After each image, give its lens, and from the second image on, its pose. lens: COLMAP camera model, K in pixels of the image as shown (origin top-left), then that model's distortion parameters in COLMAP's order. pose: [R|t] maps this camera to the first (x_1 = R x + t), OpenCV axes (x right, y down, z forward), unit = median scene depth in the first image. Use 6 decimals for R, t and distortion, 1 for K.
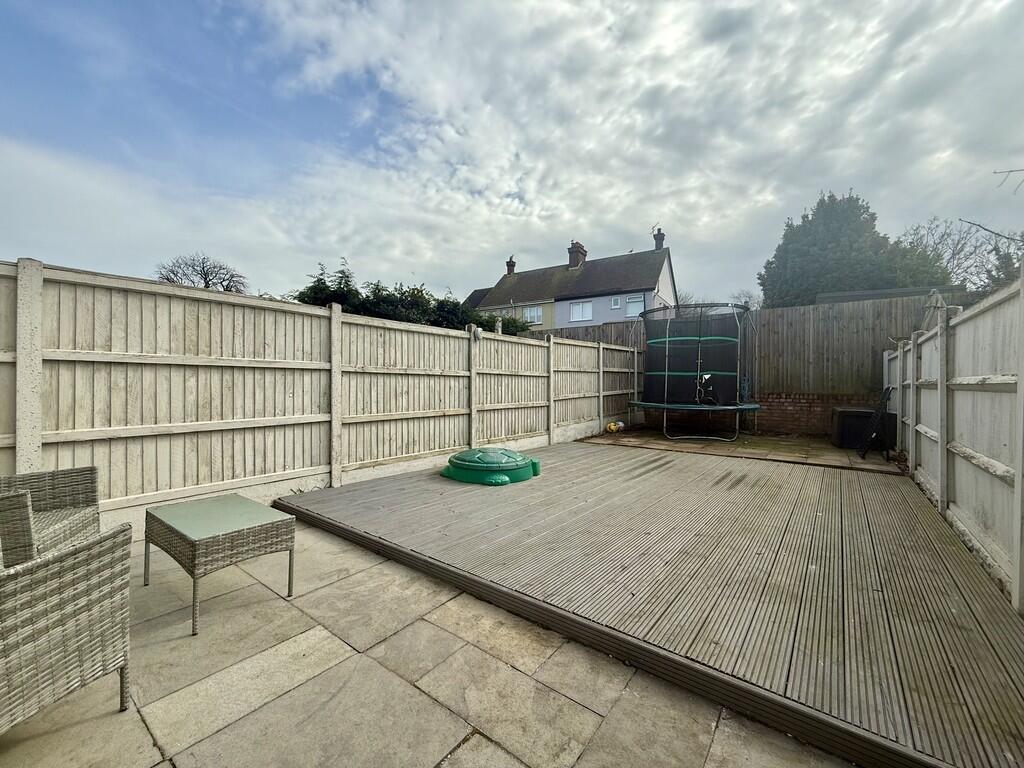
lens RADIAL K [[407.4, 0, 510.4], [0, 407.4, 385.5], [0, 0, 1]] dist [-0.002967, 0.000176]
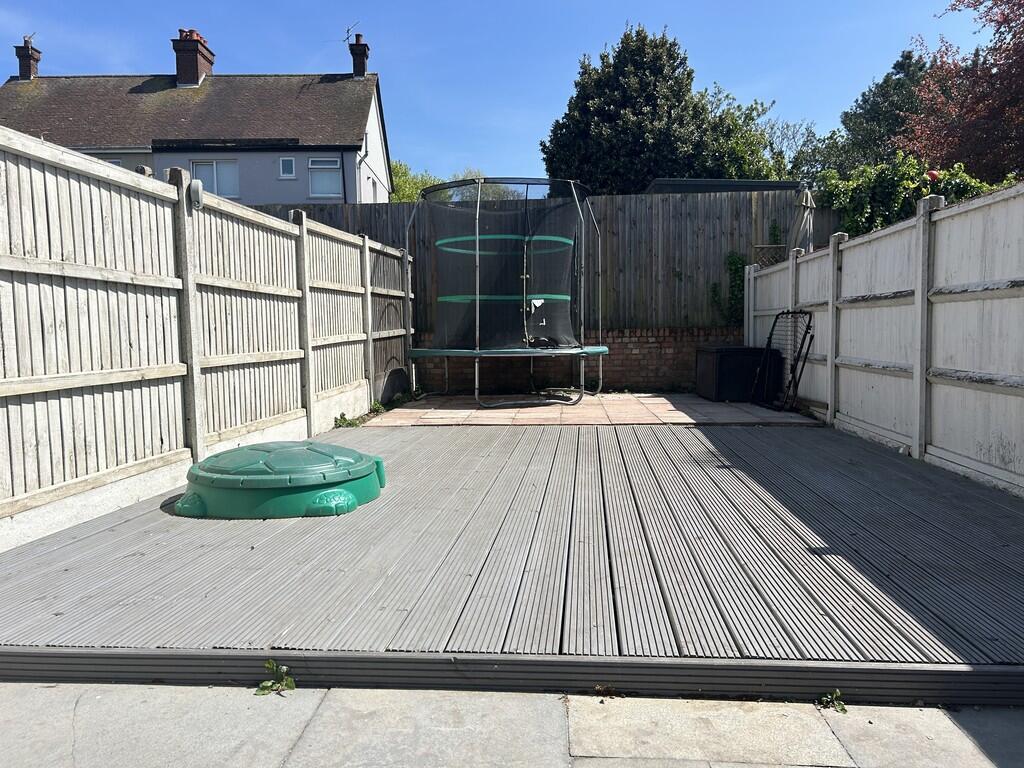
lens RADIAL K [[773.3, 0, 513.6], [0, 773.3, 385.8], [0, 0, 1]] dist [0.032542, -0.027920]
pose [[0.829852, -0.059328, 0.554820, -0.195865], [0.024347, 0.997234, 0.070221, 0.021054], [-0.557452, -0.044764, 0.829001, 0.075956]]
